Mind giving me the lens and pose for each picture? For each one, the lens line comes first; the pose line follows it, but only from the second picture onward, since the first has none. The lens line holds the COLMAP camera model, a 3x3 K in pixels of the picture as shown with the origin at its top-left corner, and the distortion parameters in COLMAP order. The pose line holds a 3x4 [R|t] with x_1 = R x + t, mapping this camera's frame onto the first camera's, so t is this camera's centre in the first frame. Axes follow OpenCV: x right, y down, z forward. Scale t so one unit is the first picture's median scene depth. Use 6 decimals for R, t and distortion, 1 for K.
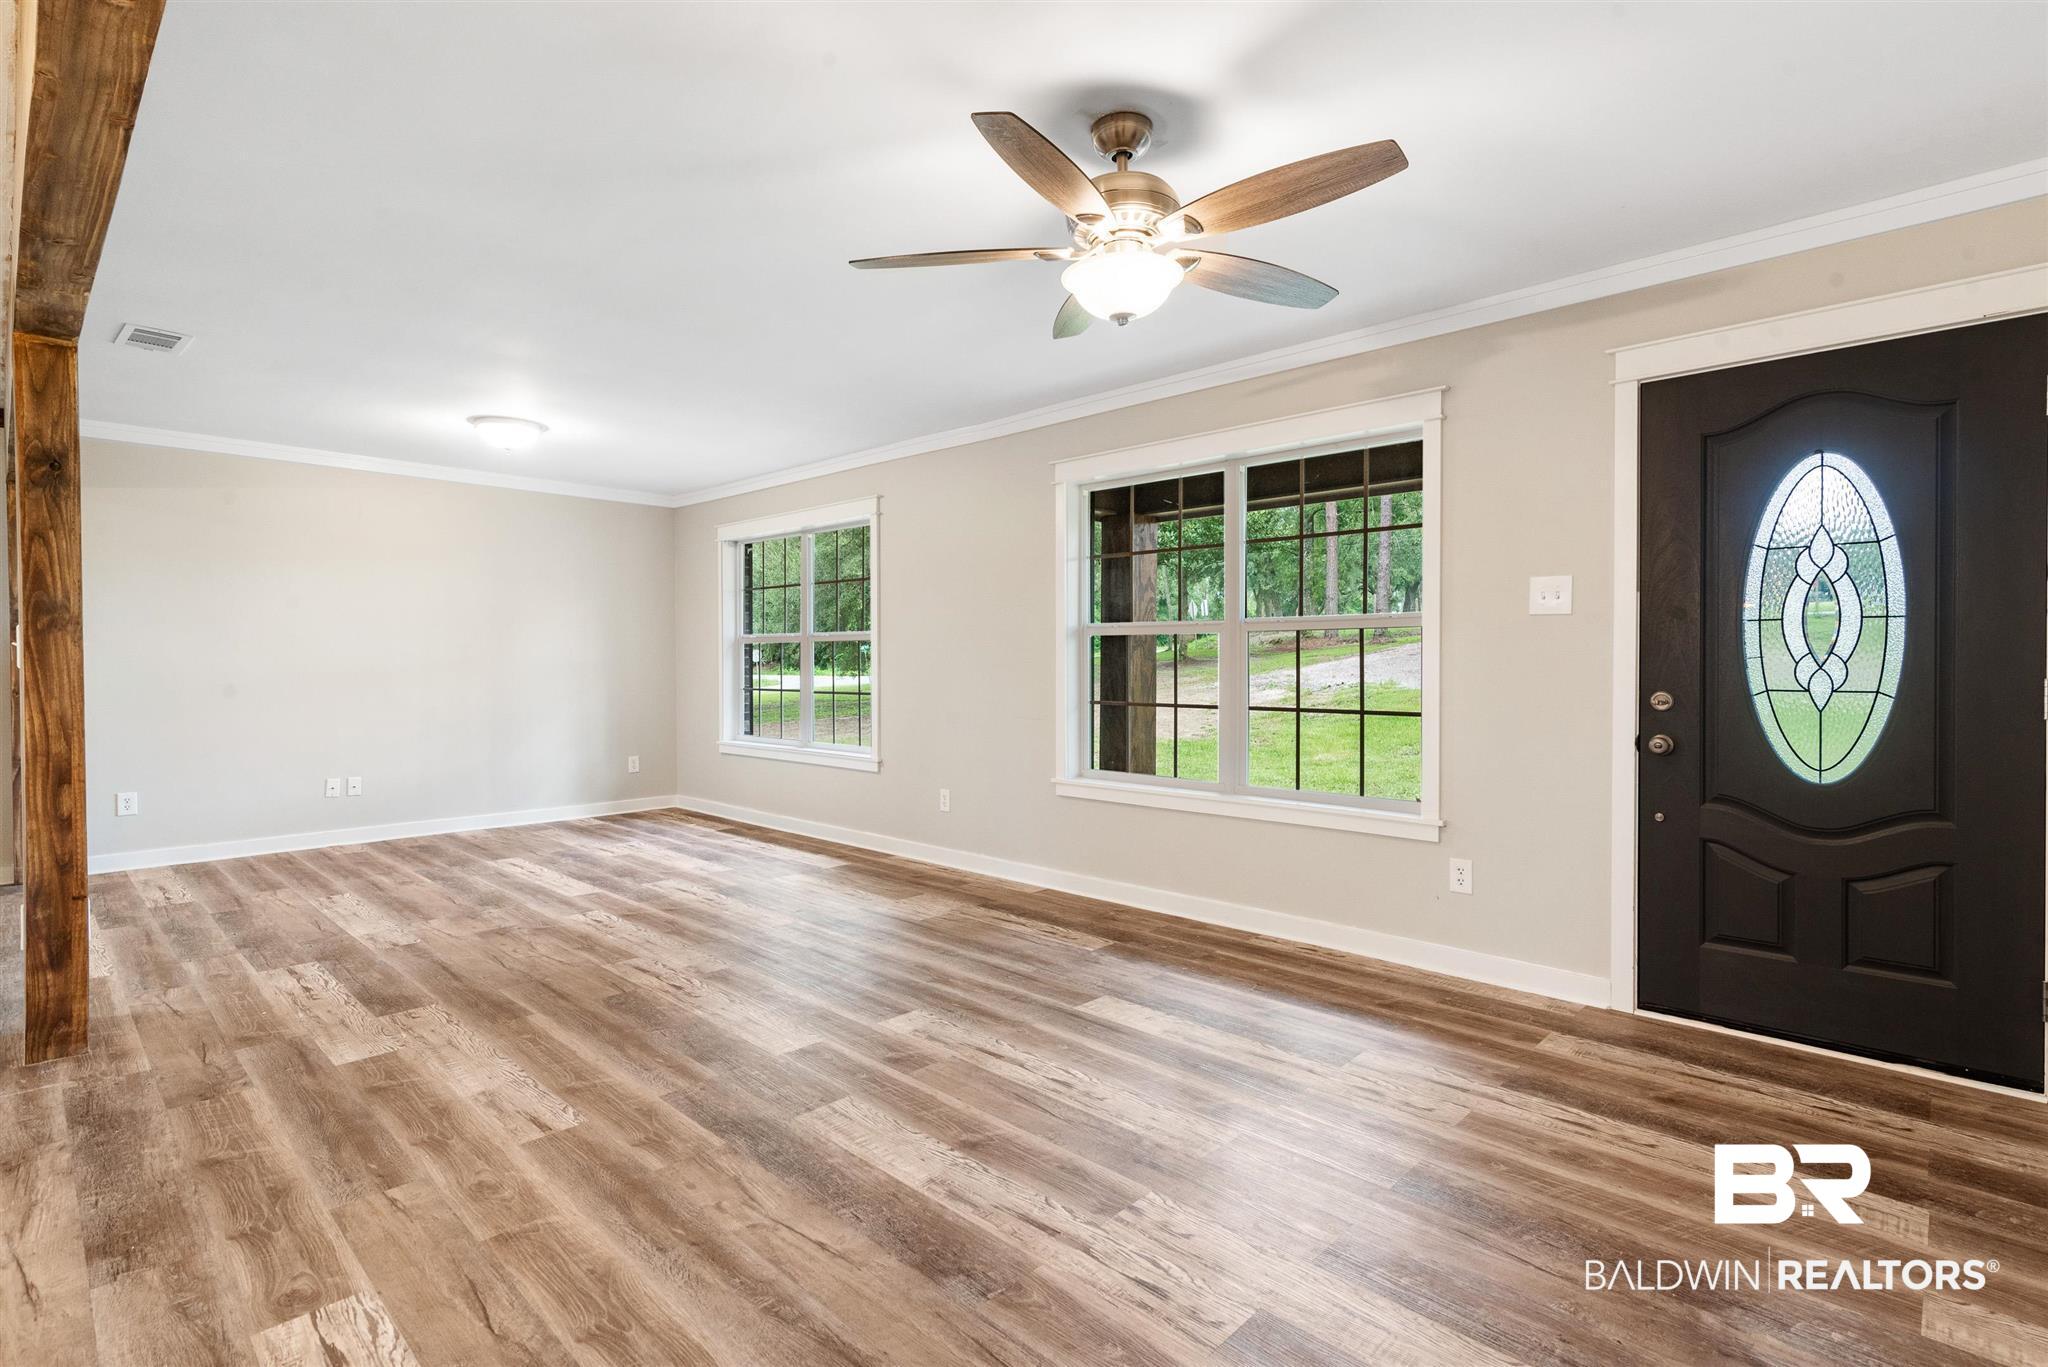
lens RADIAL K [[970.8, 0, 1028.4], [0, 970.8, 672.6], [0, 0, 1]] dist [0.004178, -0.000601]
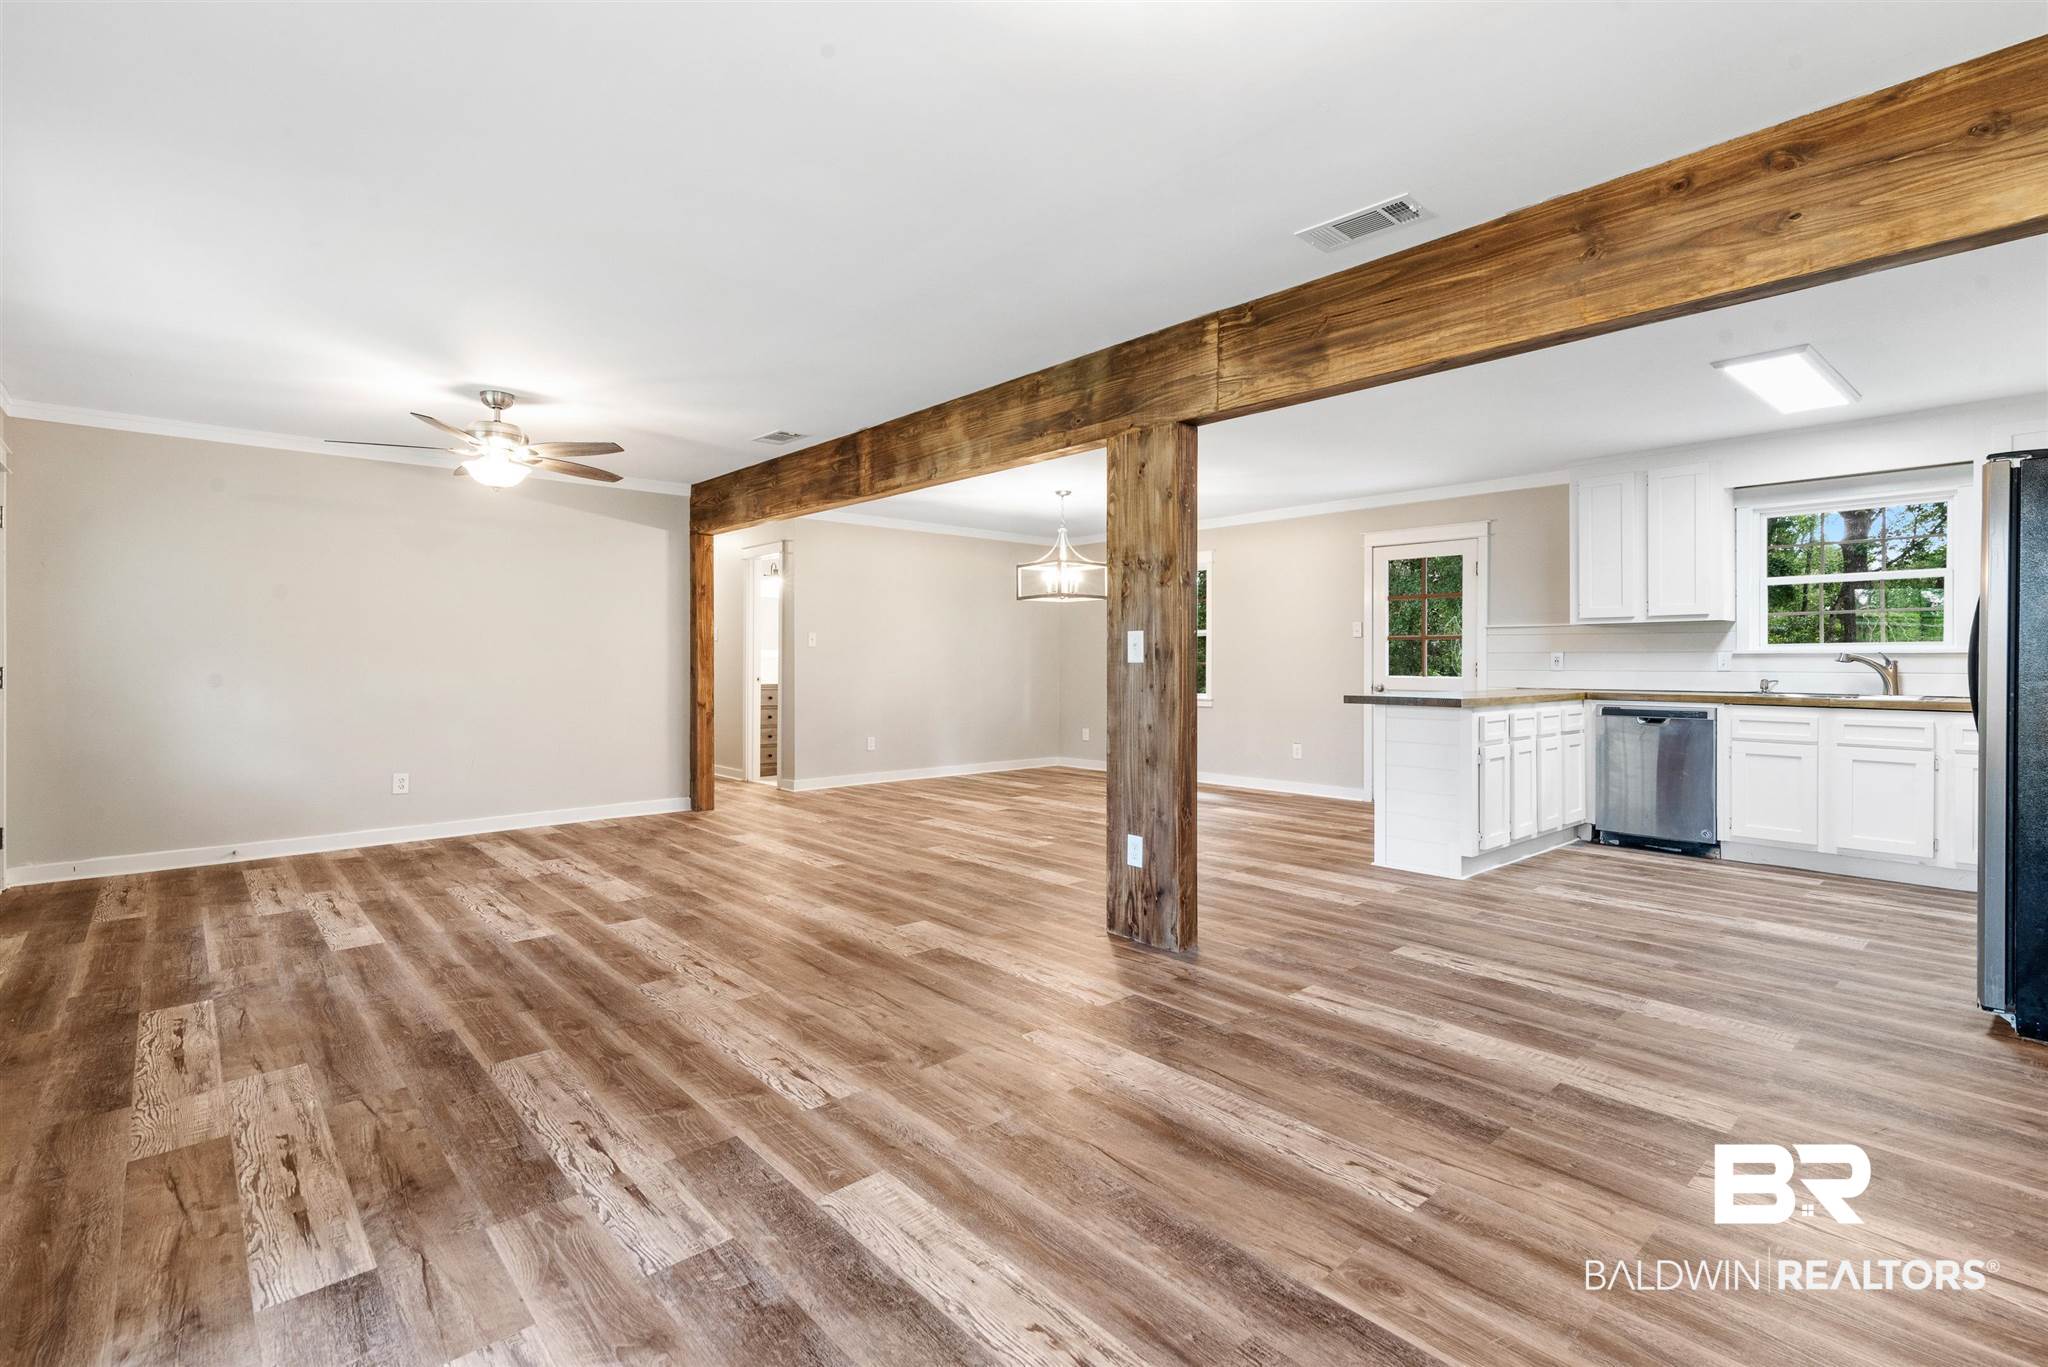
lens RADIAL K [[950.1, 0, 1031.5], [0, 950.1, 666.4], [0, 0, 1]] dist [0.008366, -0.000293]
pose [[-0.997479, 0.000455, 0.070963, -0.844644], [0.001748, 0.999834, 0.018148, -0.021632], [-0.070943, 0.018226, -0.997314, 2.121062]]
